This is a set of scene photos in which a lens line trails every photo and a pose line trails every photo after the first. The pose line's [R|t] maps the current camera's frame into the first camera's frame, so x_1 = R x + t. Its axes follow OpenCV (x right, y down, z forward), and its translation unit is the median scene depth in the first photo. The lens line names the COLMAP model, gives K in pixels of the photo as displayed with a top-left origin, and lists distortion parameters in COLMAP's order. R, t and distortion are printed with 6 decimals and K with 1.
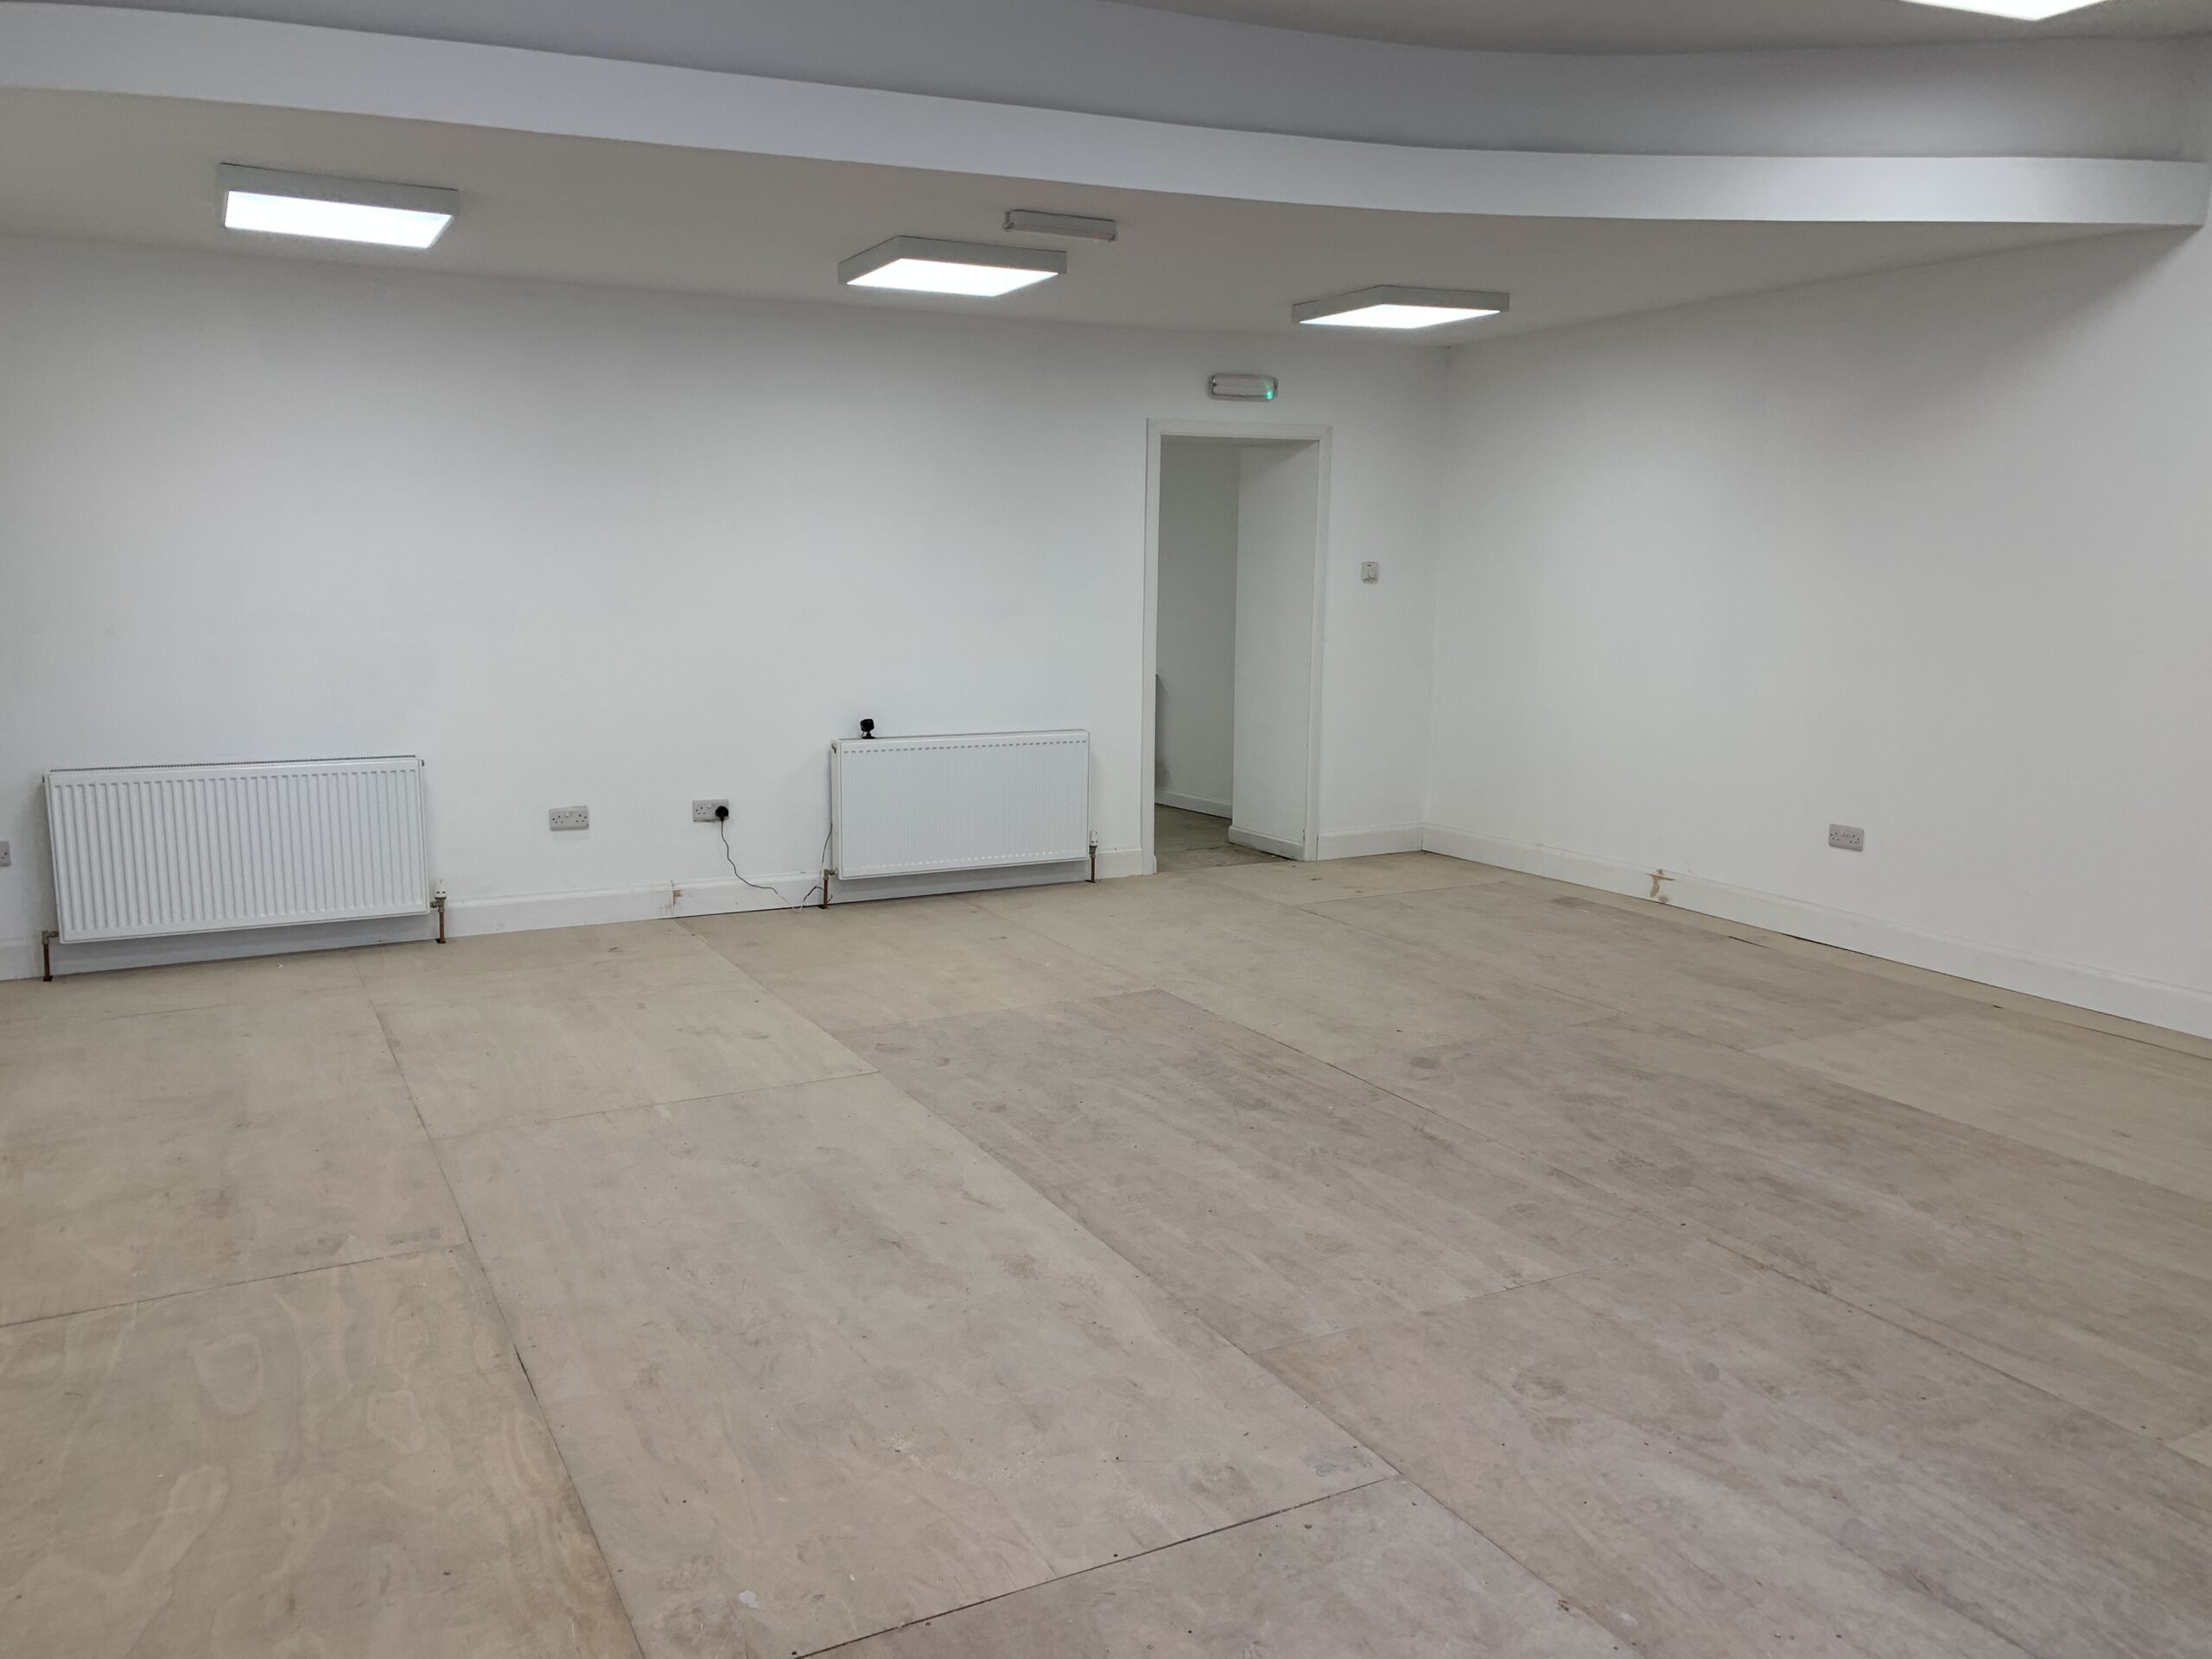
lens RADIAL K [[1658.3, 0, 1106.0], [0, 1658.3, 829.5], [0, 0, 1]] dist [0.067297, -0.089353]
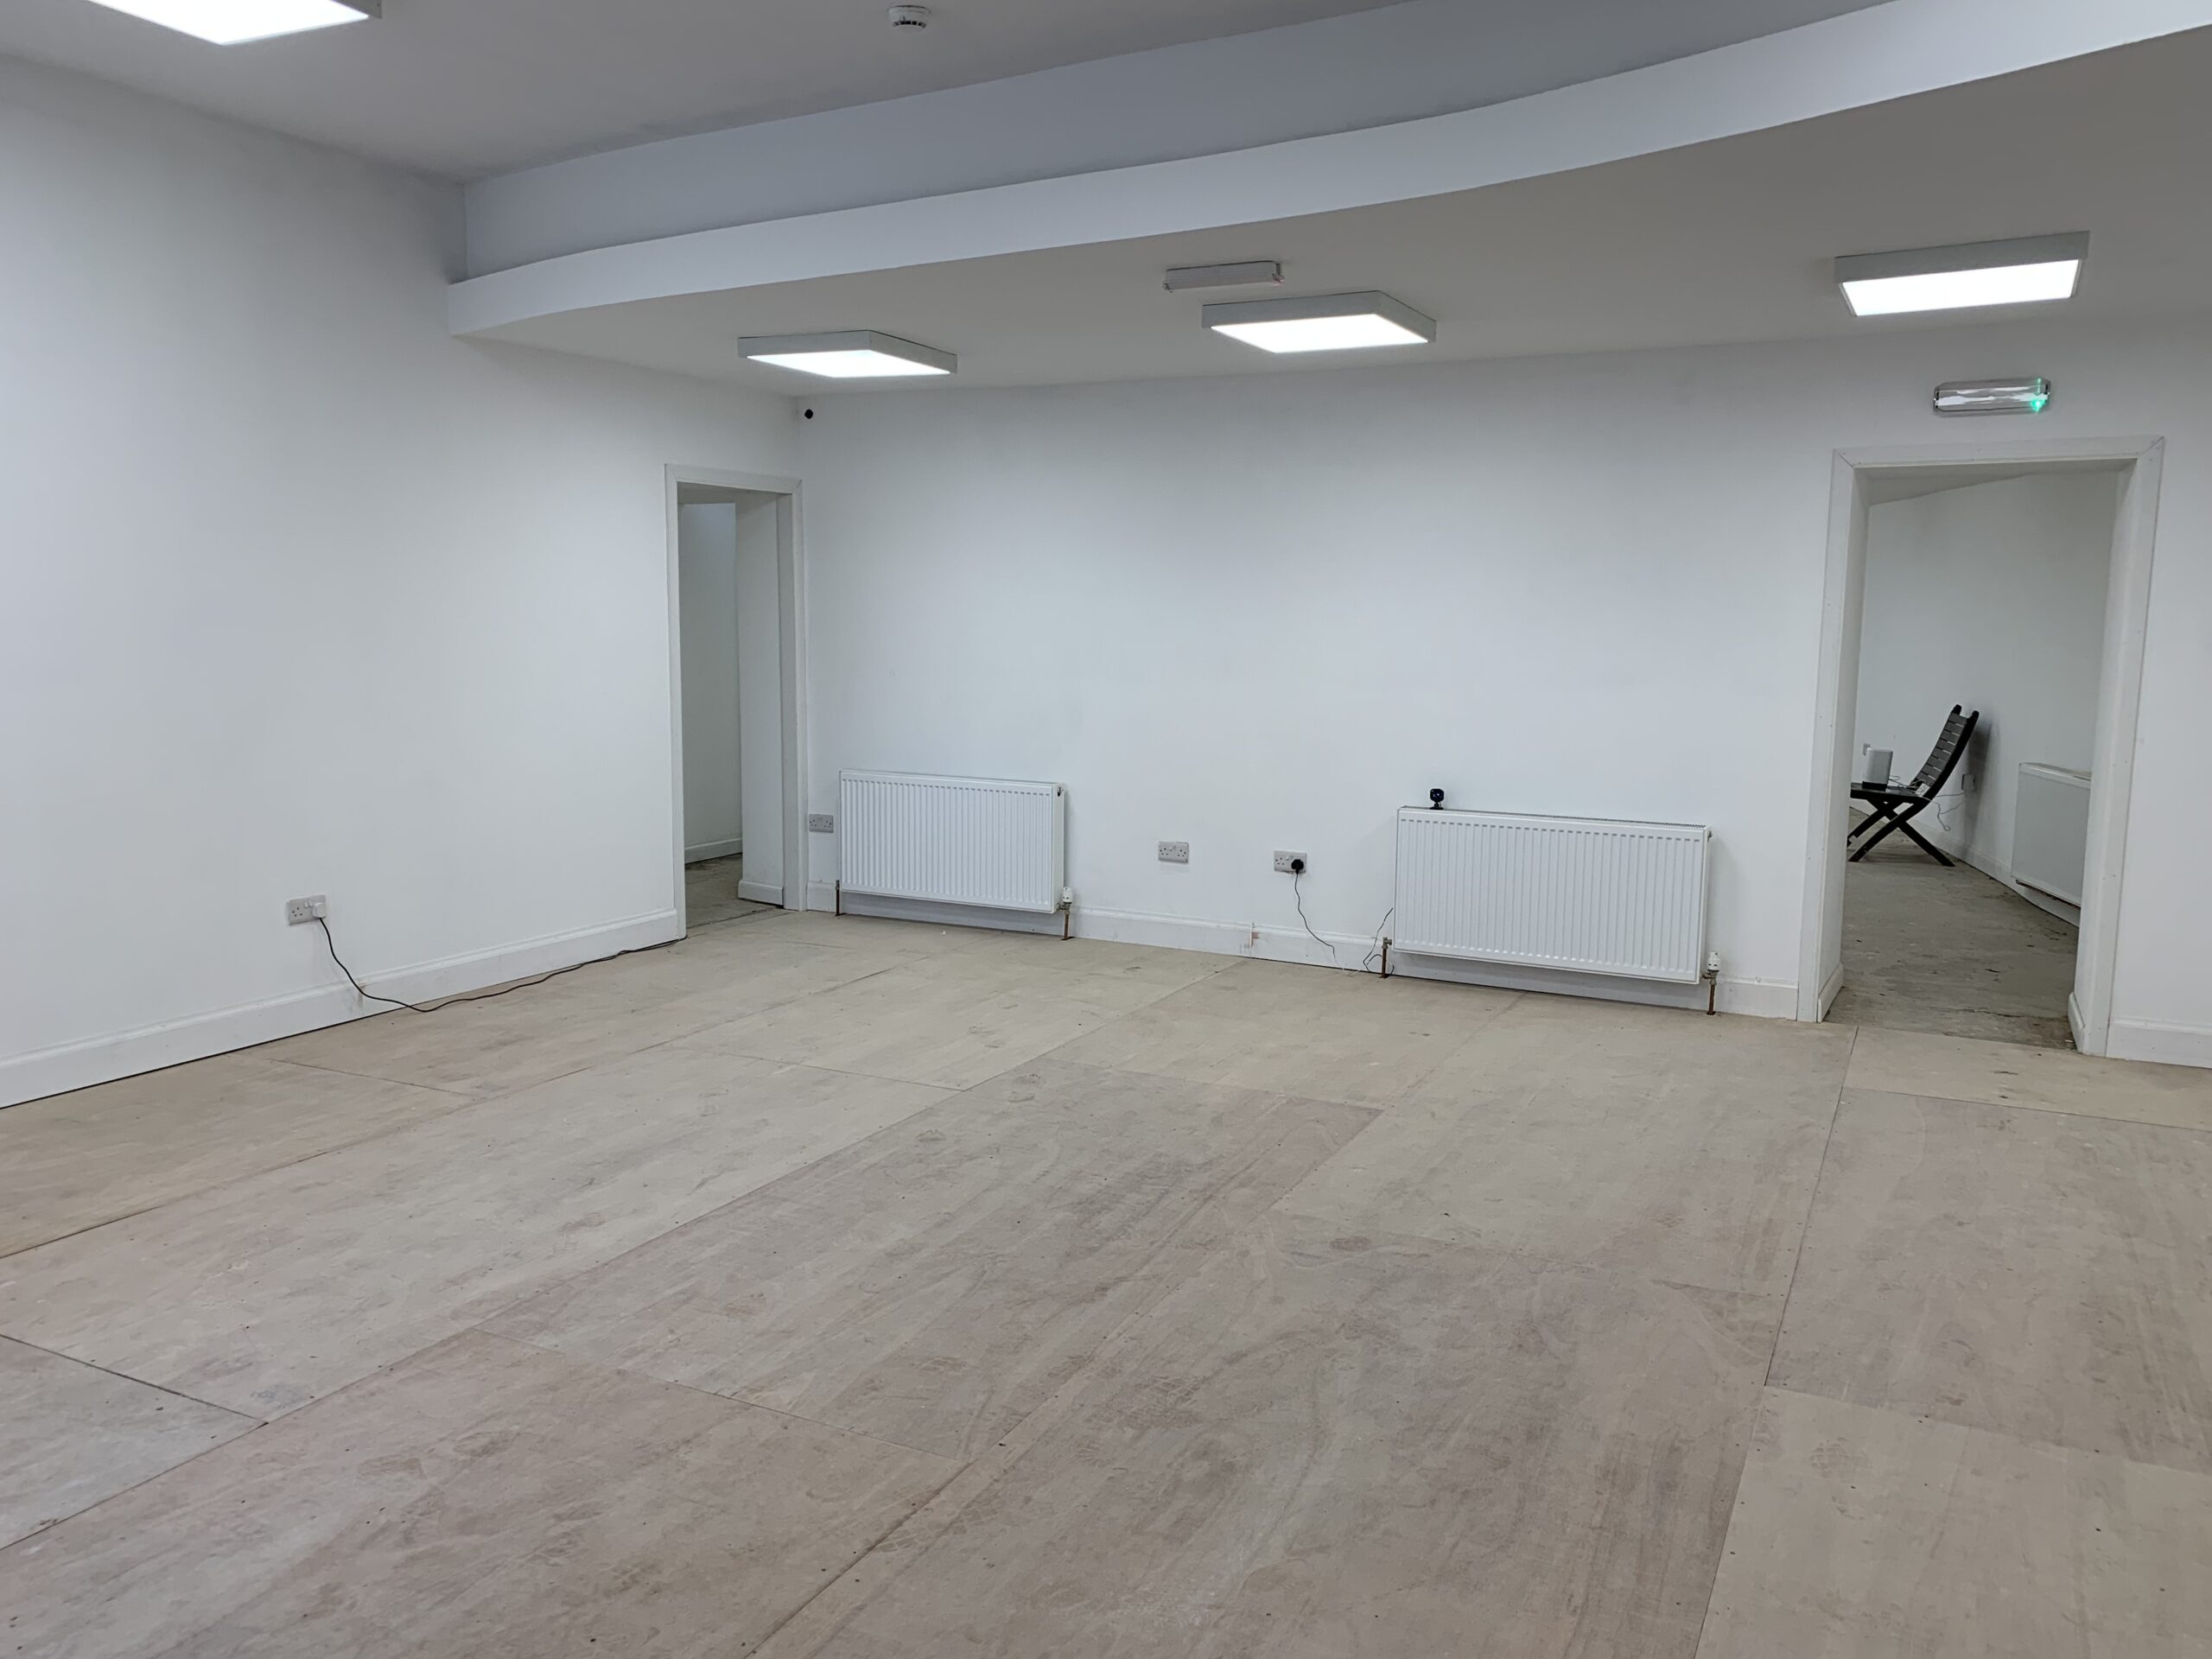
lens RADIAL K [[1676.4, 0, 1119.9], [0, 1676.4, 790.9], [0, 0, 1]] dist [0.046891, -0.049924]
pose [[0.585260, 0.085256, -0.806351, 0.913493], [-0.139279, 0.990247, 0.003609, -0.074993], [0.798794, 0.110196, 0.591426, 0.491773]]
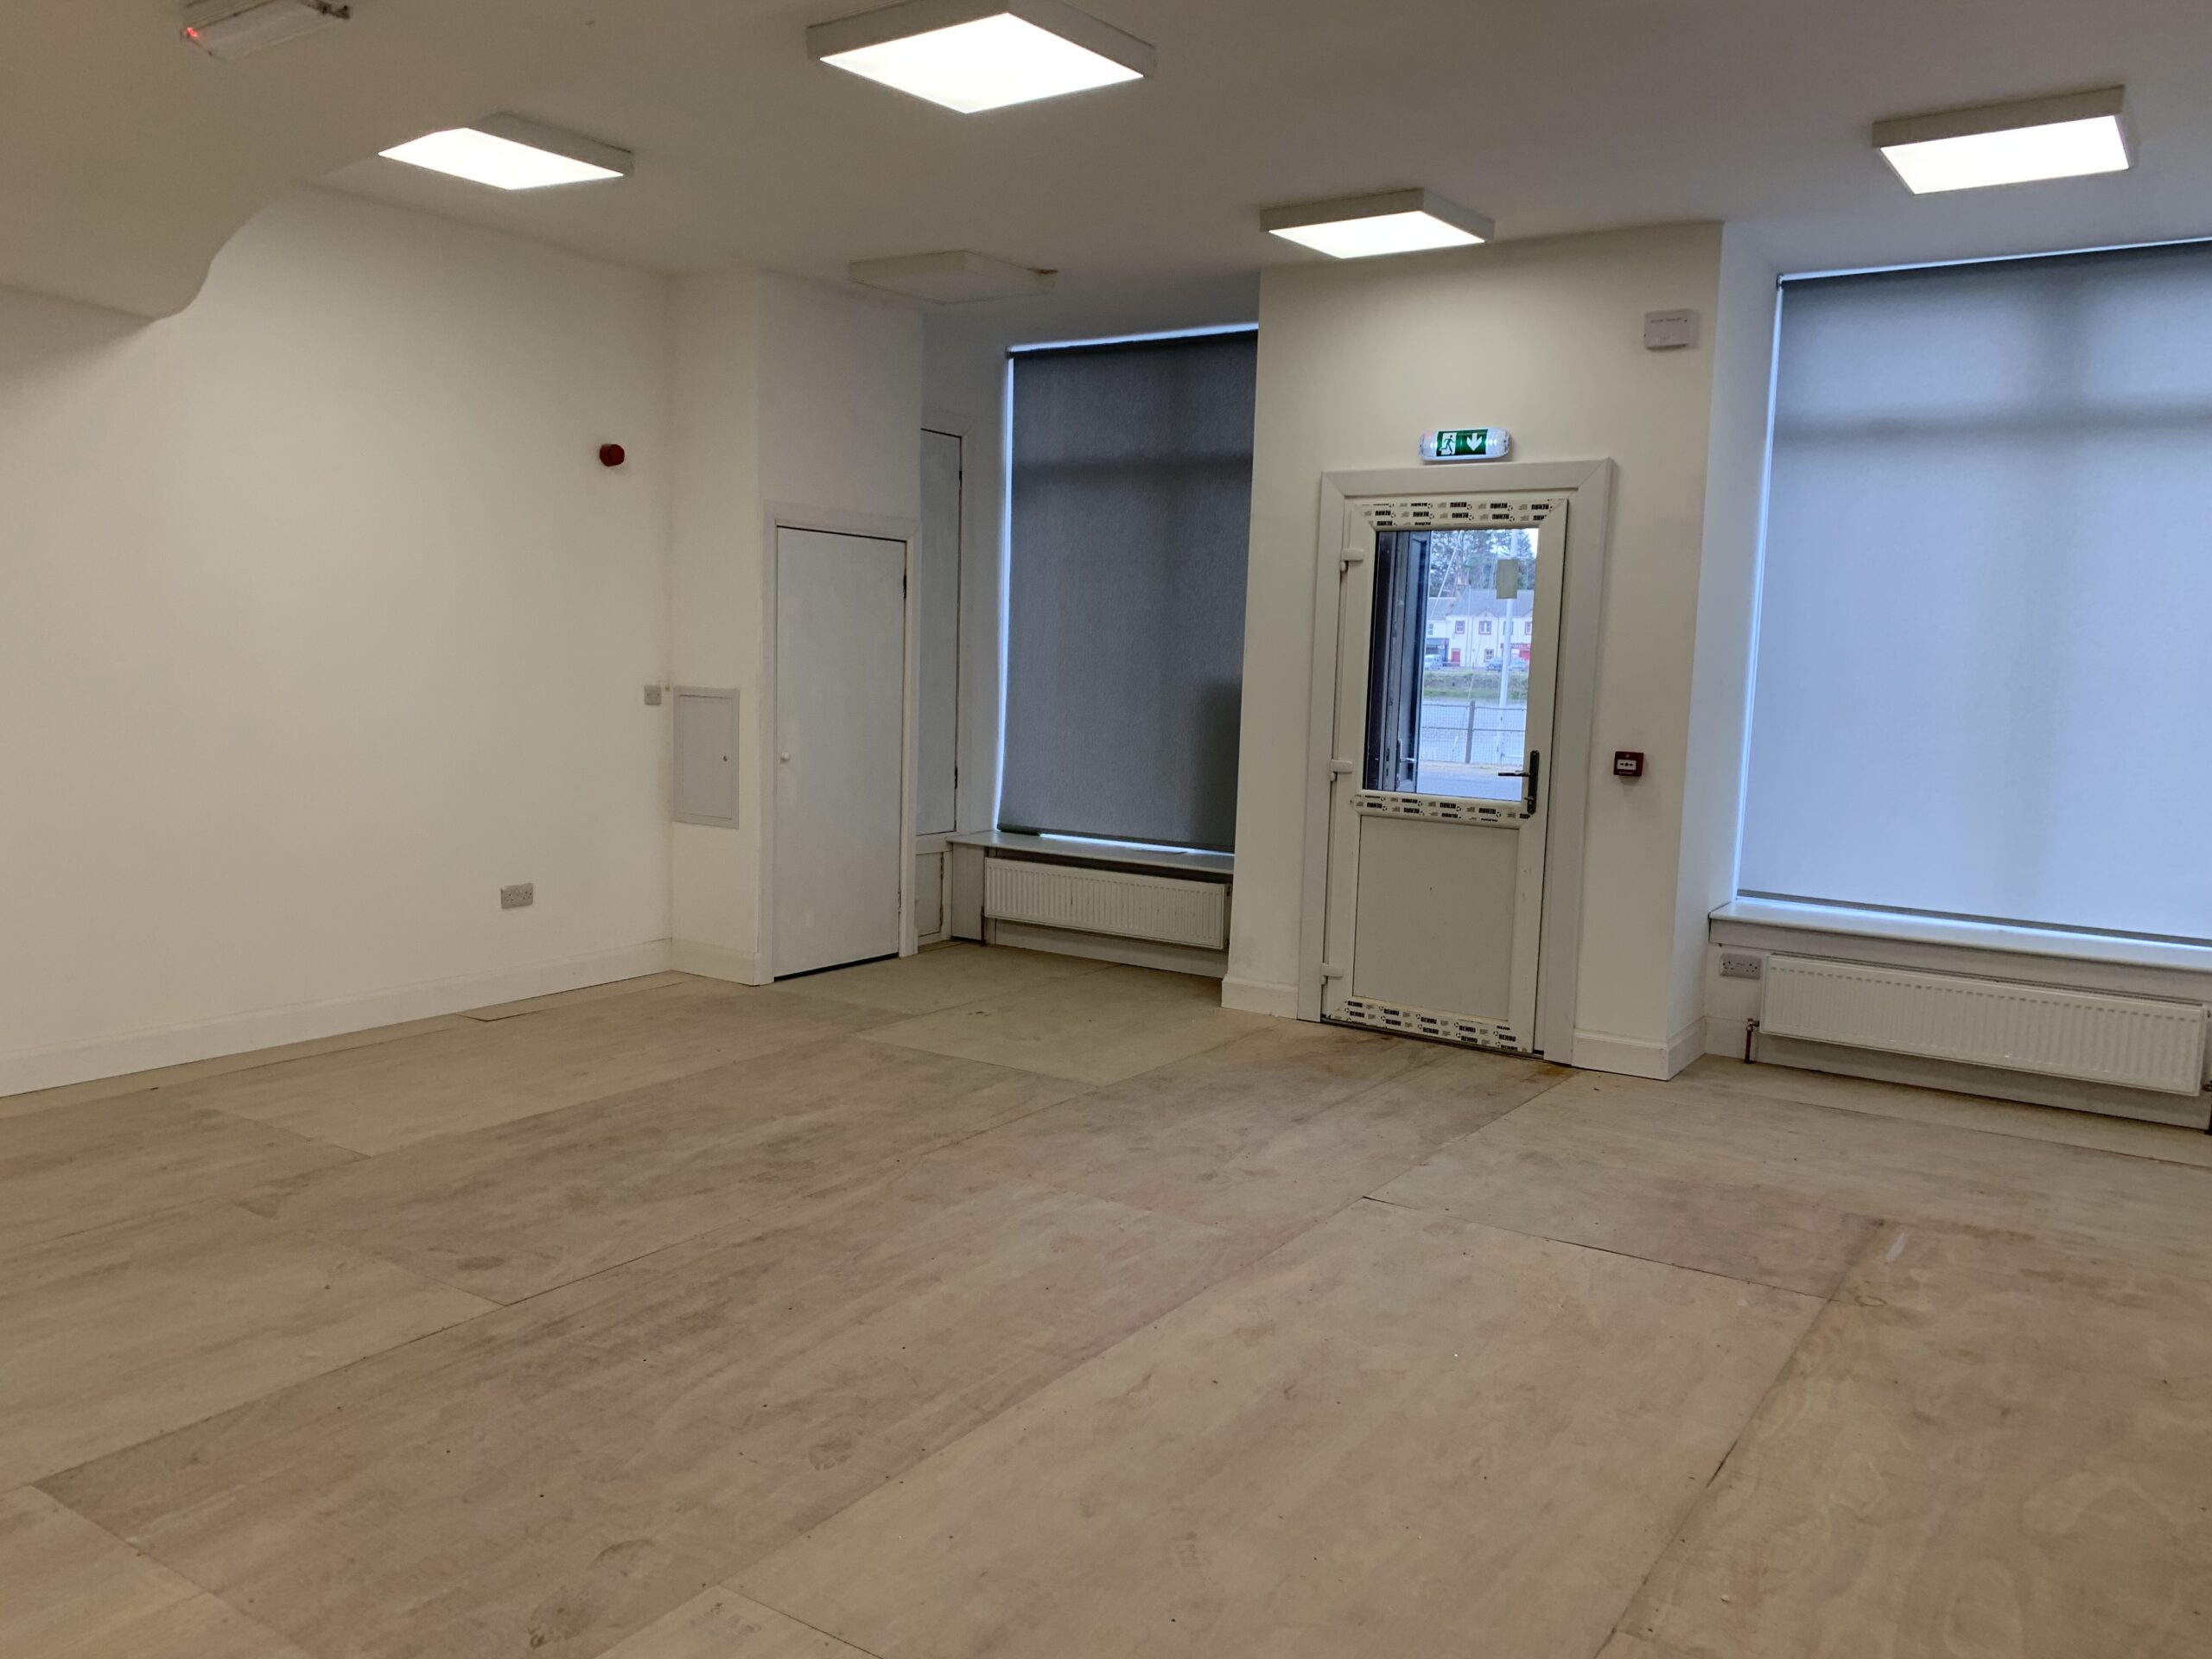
lens RADIAL K [[1707.1, 0, 1086.8], [0, 1707.1, 827.4], [0, 0, 1]] dist [0.062619, -0.083512]
pose [[-0.465336, -0.112101, 0.878007, -0.778909], [0.116021, 0.975664, 0.186059, -0.222254], [-0.877497, 0.188447, -0.441006, 1.286556]]
